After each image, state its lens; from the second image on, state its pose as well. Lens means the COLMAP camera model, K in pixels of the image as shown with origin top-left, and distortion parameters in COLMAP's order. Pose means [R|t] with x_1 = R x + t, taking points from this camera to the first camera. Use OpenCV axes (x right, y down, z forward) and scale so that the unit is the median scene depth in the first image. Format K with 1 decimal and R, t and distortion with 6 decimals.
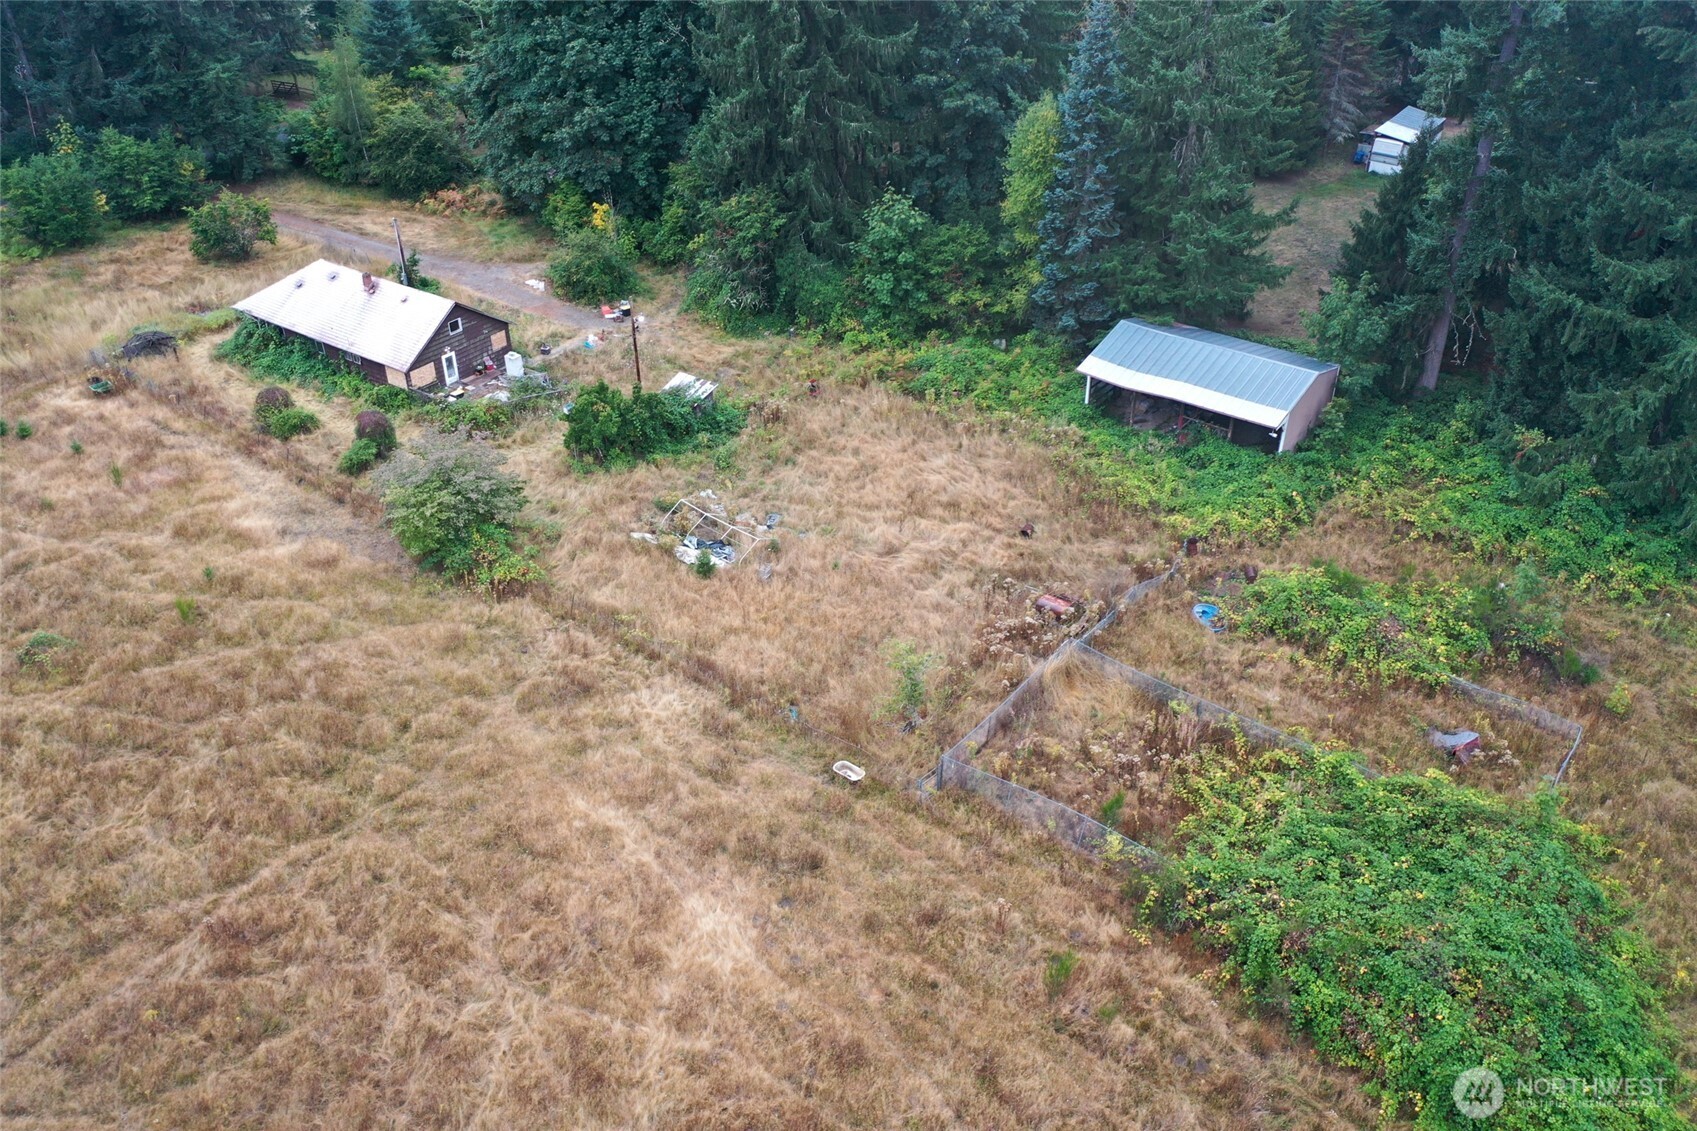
lens RADIAL K [[1352.8, 0, 847.7], [0, 1352.8, 564.7], [0, 0, 1]] dist [0.017111, 0.005838]
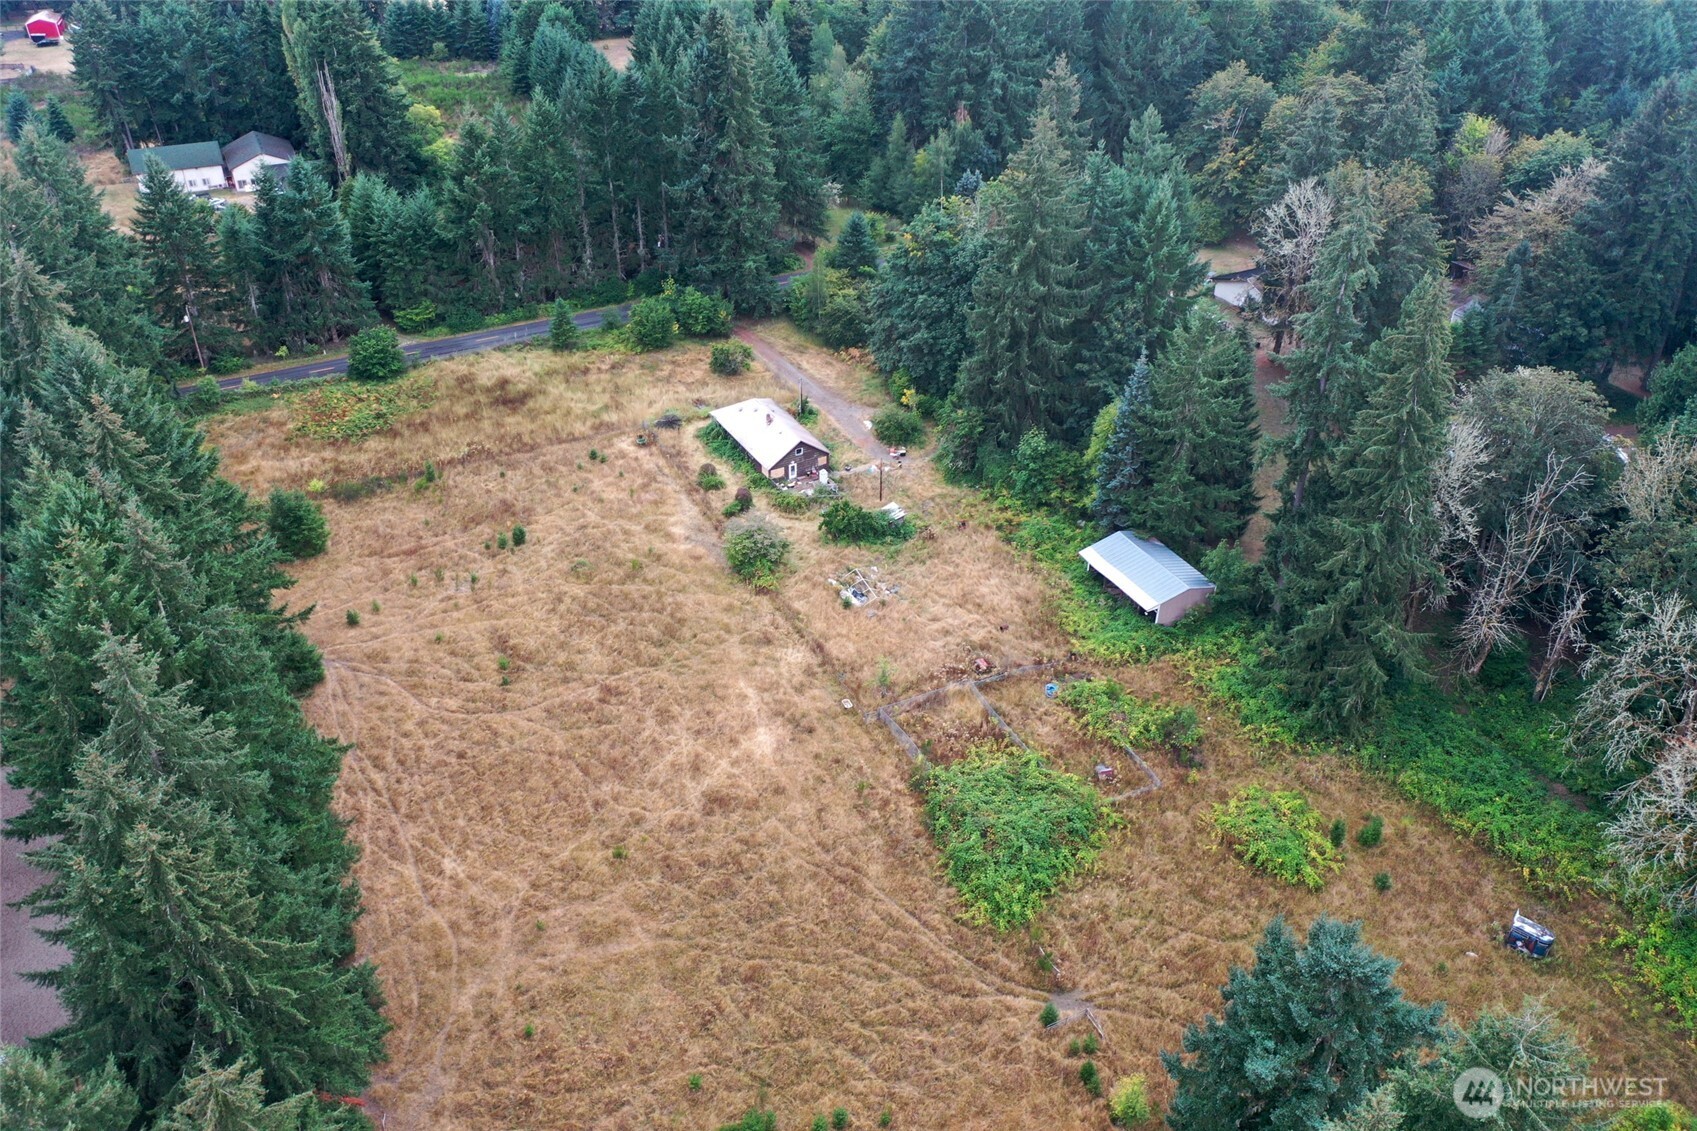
lens RADIAL K [[1352.8, 0, 847.8], [0, 1352.8, 566.2], [0, 0, 1]] dist [0.017111, 0.005838]
pose [[0.900424, 0.248644, -0.356949, 0.534027], [-0.247871, 0.967567, 0.048721, -0.132781], [0.357486, 0.044608, 0.932852, -0.825708]]
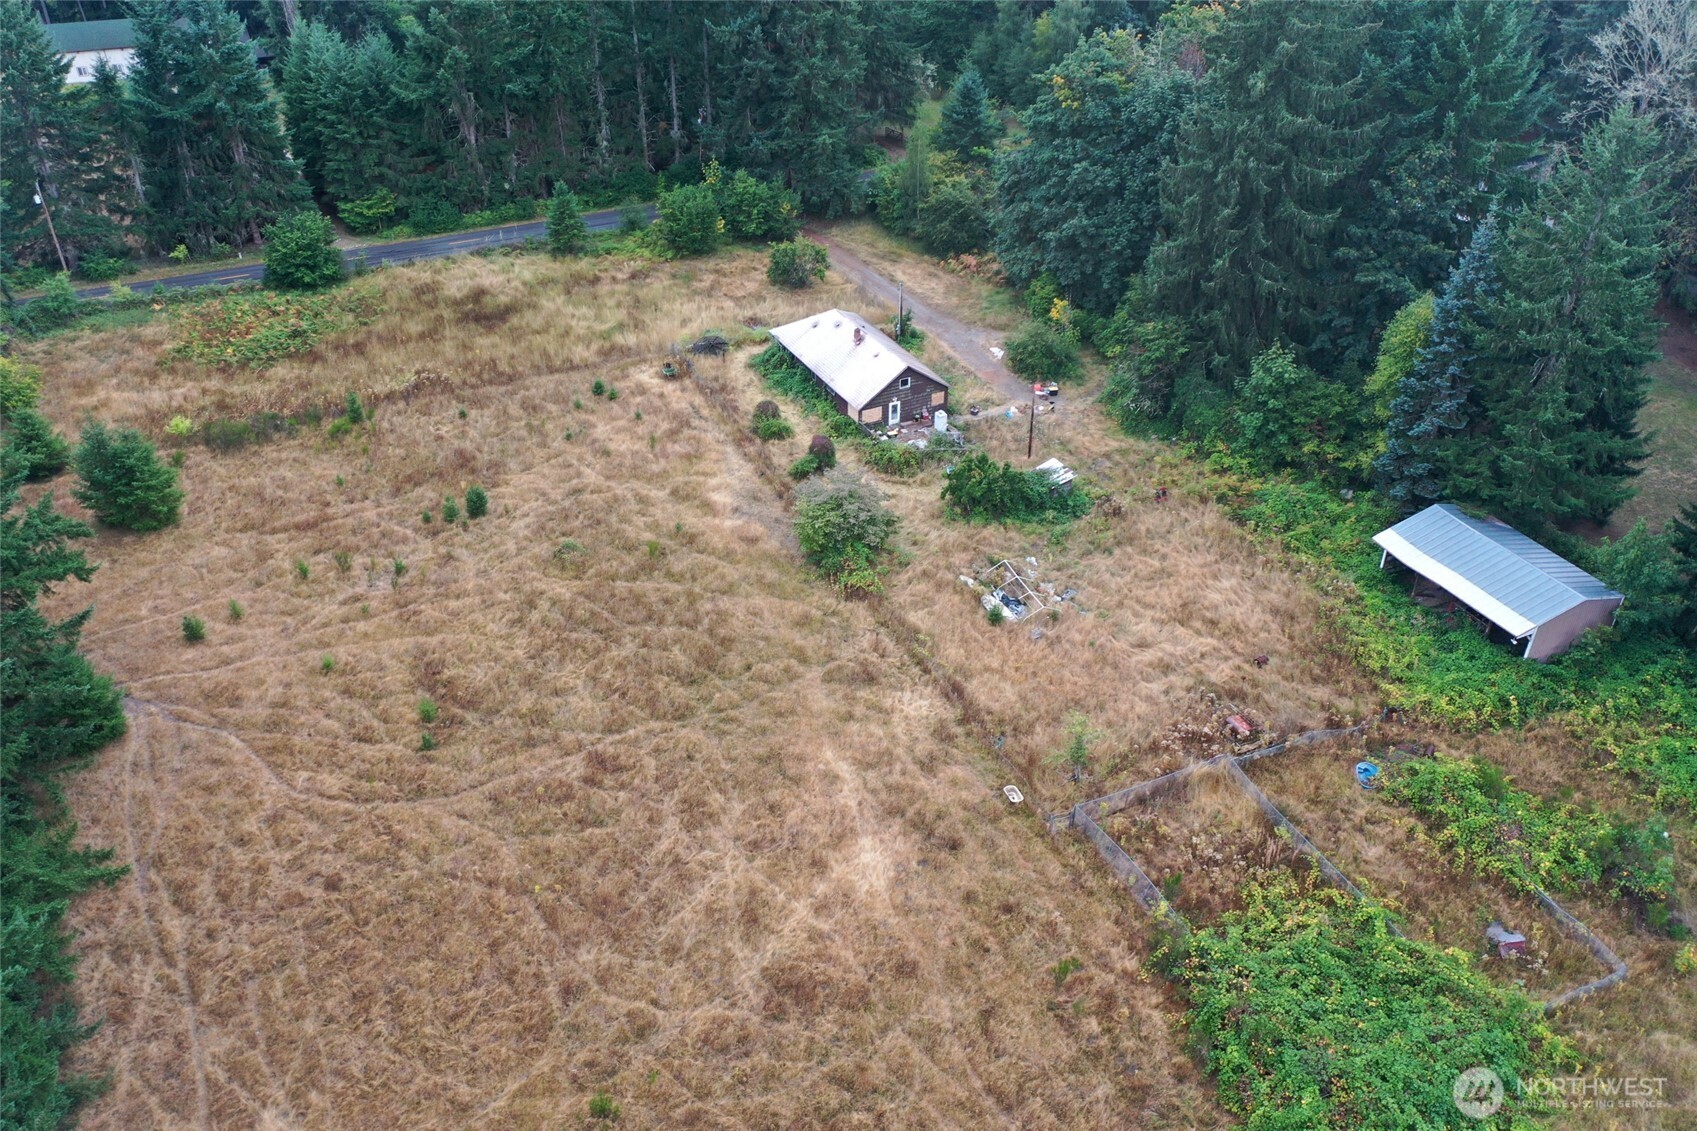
lens RADIAL K [[1352.8, 0, 850.7], [0, 1352.8, 565.5], [0, 0, 1]] dist [0.017111, 0.005838]
pose [[0.887511, 0.260781, -0.379891, 0.211913], [-0.258354, 0.964285, 0.058371, -0.071704], [0.381545, 0.046341, 0.923188, -0.221341]]
